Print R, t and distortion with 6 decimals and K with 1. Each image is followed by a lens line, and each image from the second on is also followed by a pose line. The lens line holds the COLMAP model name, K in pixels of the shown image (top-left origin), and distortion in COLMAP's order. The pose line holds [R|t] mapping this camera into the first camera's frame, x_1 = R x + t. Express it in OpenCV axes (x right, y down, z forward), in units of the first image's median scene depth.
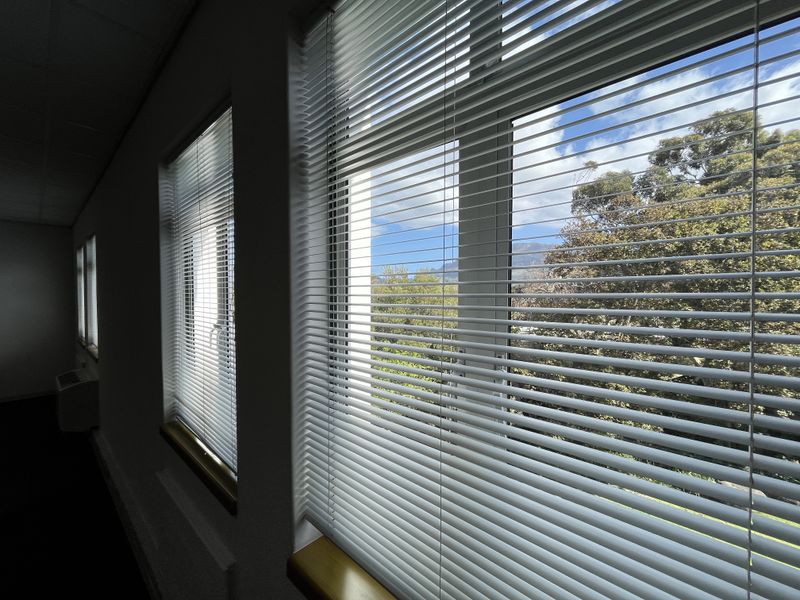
lens RADIAL K [[323.4, 0, 397.0], [0, 323.4, 298.1], [0, 0, 1]] dist [0.000348, -0.000243]
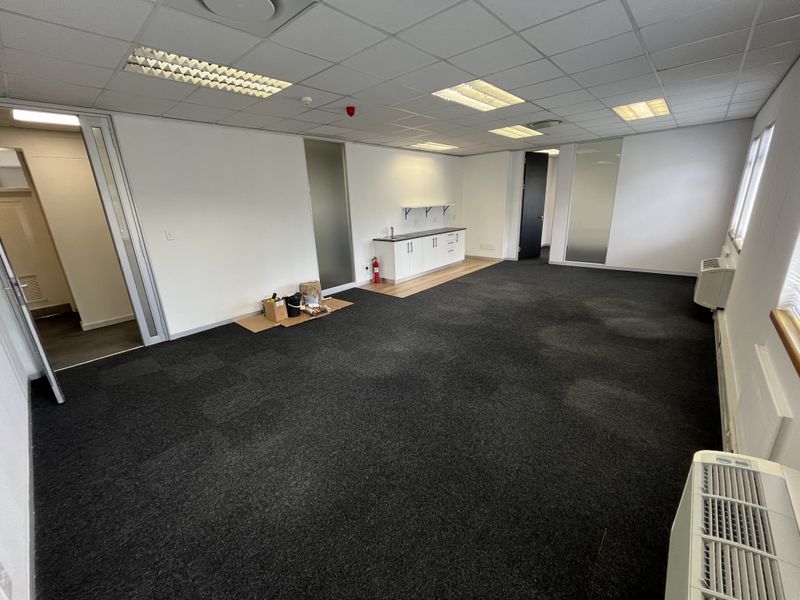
lens RADIAL K [[323.4, 0, 397.0], [0, 323.4, 298.1], [0, 0, 1]] dist [0.000348, -0.000243]
pose [[-0.005232, 0.294169, -0.955739, 0.163238], [0.021033, 0.955573, 0.294003, -0.002691], [0.999765, -0.018564, -0.011187, -0.141875]]
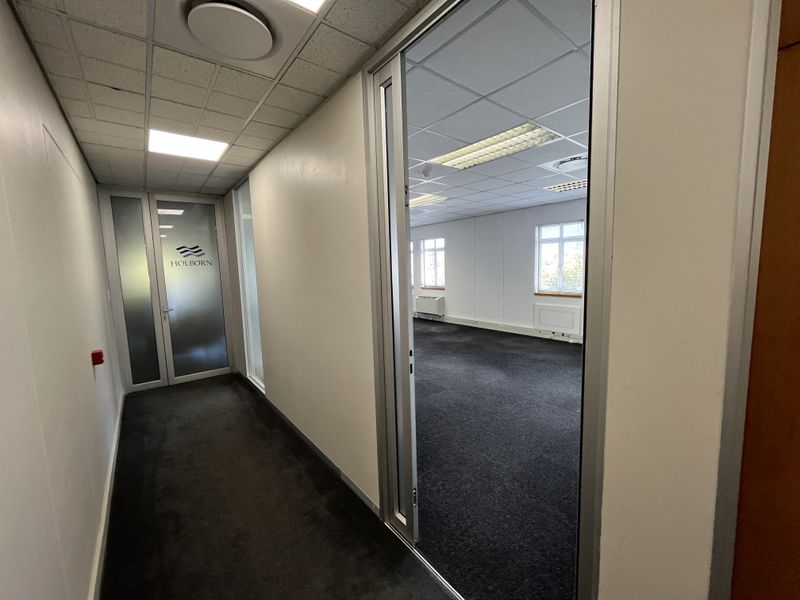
lens RADIAL K [[323.4, 0, 397.0], [0, 323.4, 298.1], [0, 0, 1]] dist [0.000348, -0.000243]
pose [[0.984018, -0.006712, -0.177941, -0.840389], [0.021609, 0.996405, 0.081913, 0.045872], [0.176751, -0.084449, 0.980626, -1.569681]]
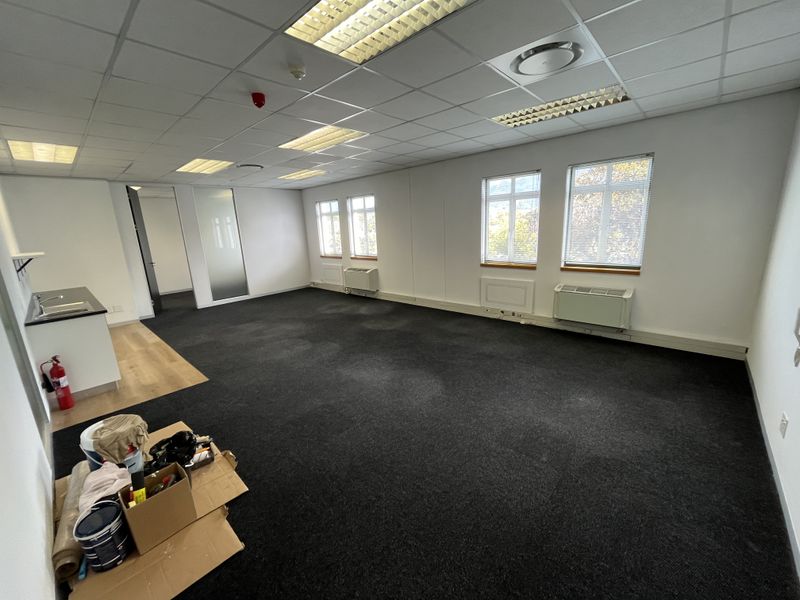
lens RADIAL K [[323.4, 0, 397.0], [0, 323.4, 298.1], [0, 0, 1]] dist [0.000348, -0.000243]
pose [[0.998866, -0.034565, -0.032744, -0.738001], [0.040423, 0.979035, 0.199643, 0.023870], [0.025157, -0.200740, 0.979321, -1.114659]]
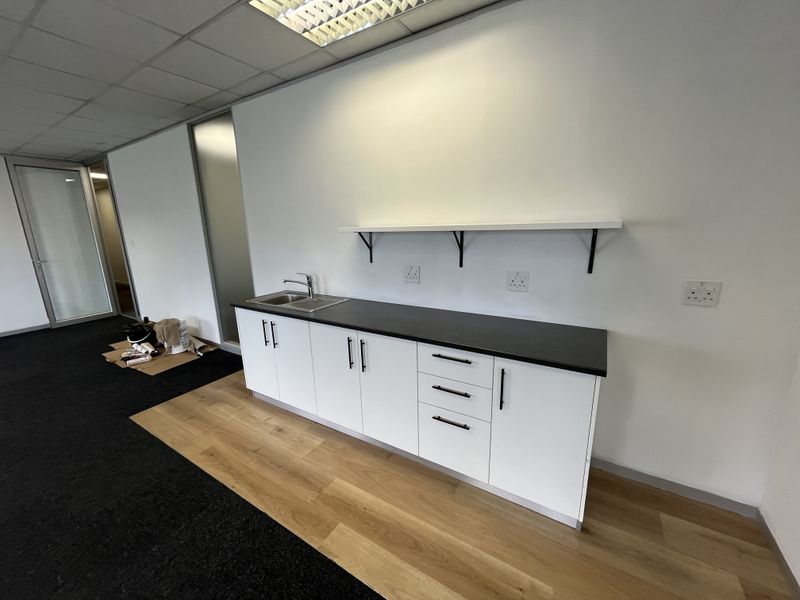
lens RADIAL K [[323.4, 0, 397.0], [0, 323.4, 298.1], [0, 0, 1]] dist [0.000348, -0.000243]
pose [[-0.986302, 0.067322, -0.150586, -1.945628], [0.028810, 0.969196, 0.244600, 0.029035], [0.162414, 0.236911, -0.957859, 0.650239]]
